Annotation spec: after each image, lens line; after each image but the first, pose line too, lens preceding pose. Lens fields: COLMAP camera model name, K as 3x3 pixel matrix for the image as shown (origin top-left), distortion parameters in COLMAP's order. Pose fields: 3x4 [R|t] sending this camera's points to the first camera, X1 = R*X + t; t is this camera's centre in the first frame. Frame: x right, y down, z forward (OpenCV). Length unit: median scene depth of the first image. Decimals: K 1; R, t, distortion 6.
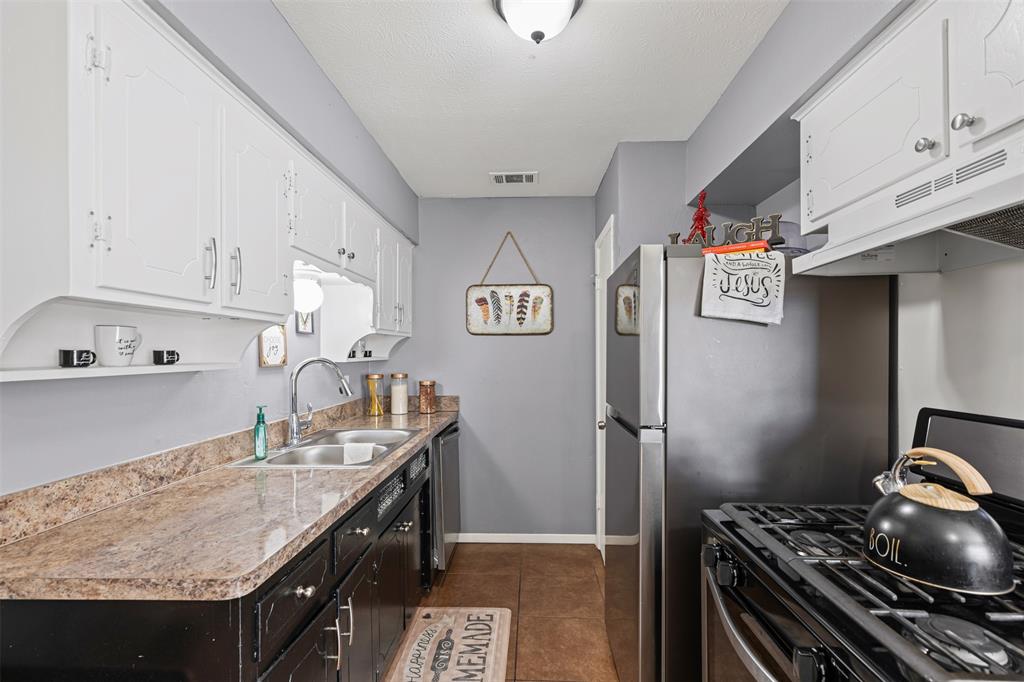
lens RADIAL K [[464.3, 0, 502.3], [0, 464.3, 355.3], [0, 0, 1]] dist [0.007014, -0.000418]
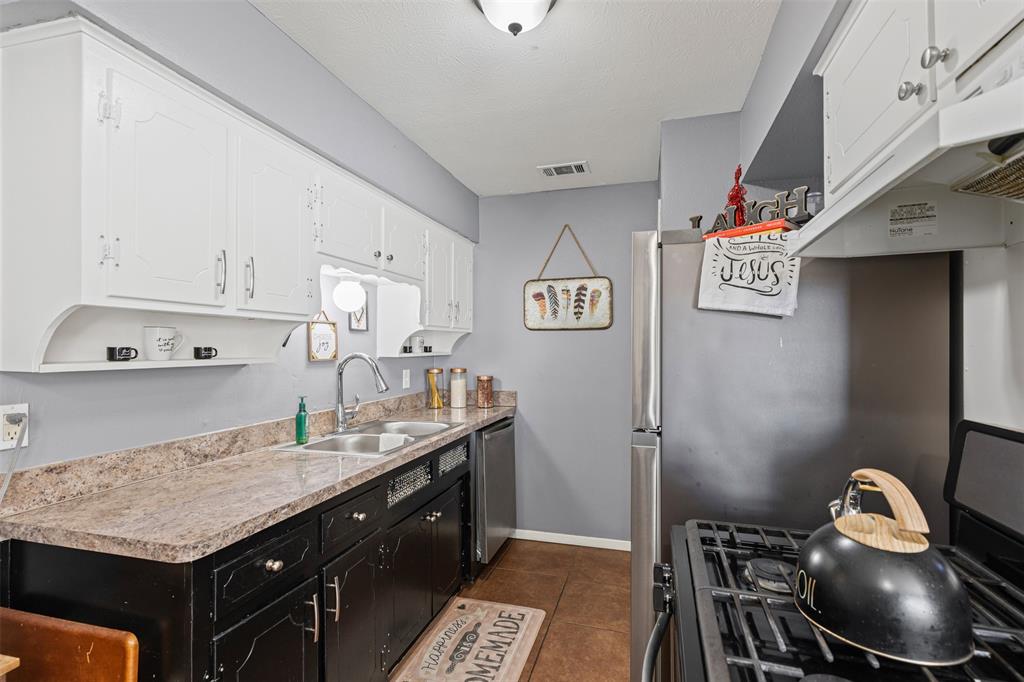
lens RADIAL K [[464.3, 0, 508.8], [0, 464.3, 346.9], [0, 0, 1]] dist [0.007014, -0.000418]
pose [[0.970511, -0.001129, -0.241054, 0.283513], [-0.000293, 0.999983, -0.005865, -0.004103], [0.241056, 0.005763, 0.970494, 0.040480]]
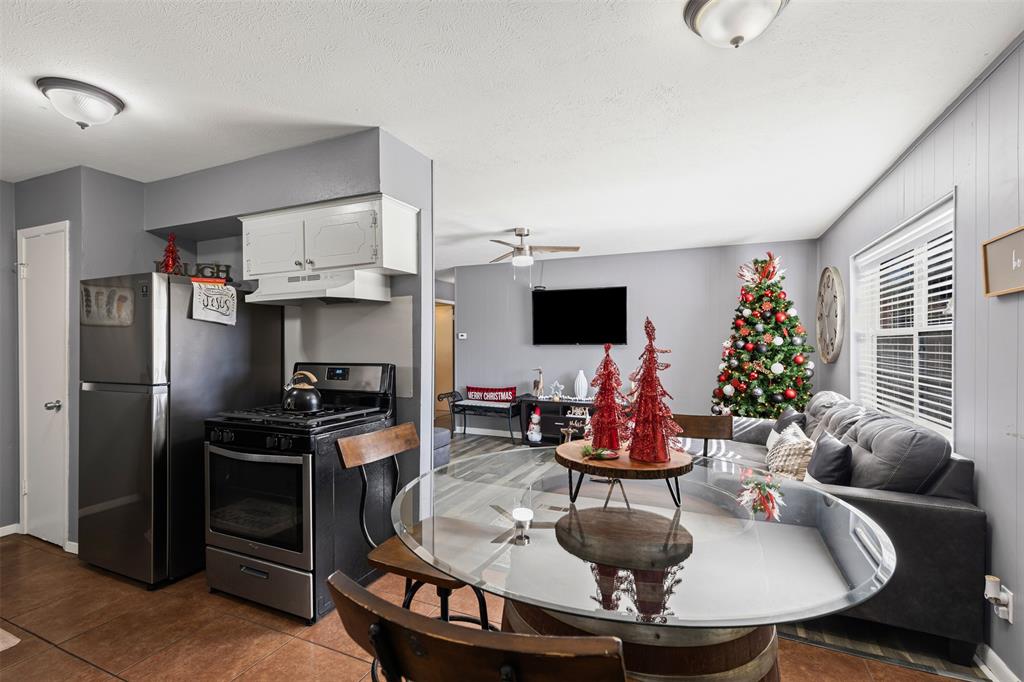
lens RADIAL K [[464.3, 0, 521.8], [0, 464.3, 343.9], [0, 0, 1]] dist [0.007014, -0.000418]
pose [[0.332548, 0.006030, 0.943067, -0.801287], [0.004774, 0.999956, -0.008077, 0.031651], [-0.943074, 0.007189, 0.332504, -0.743096]]
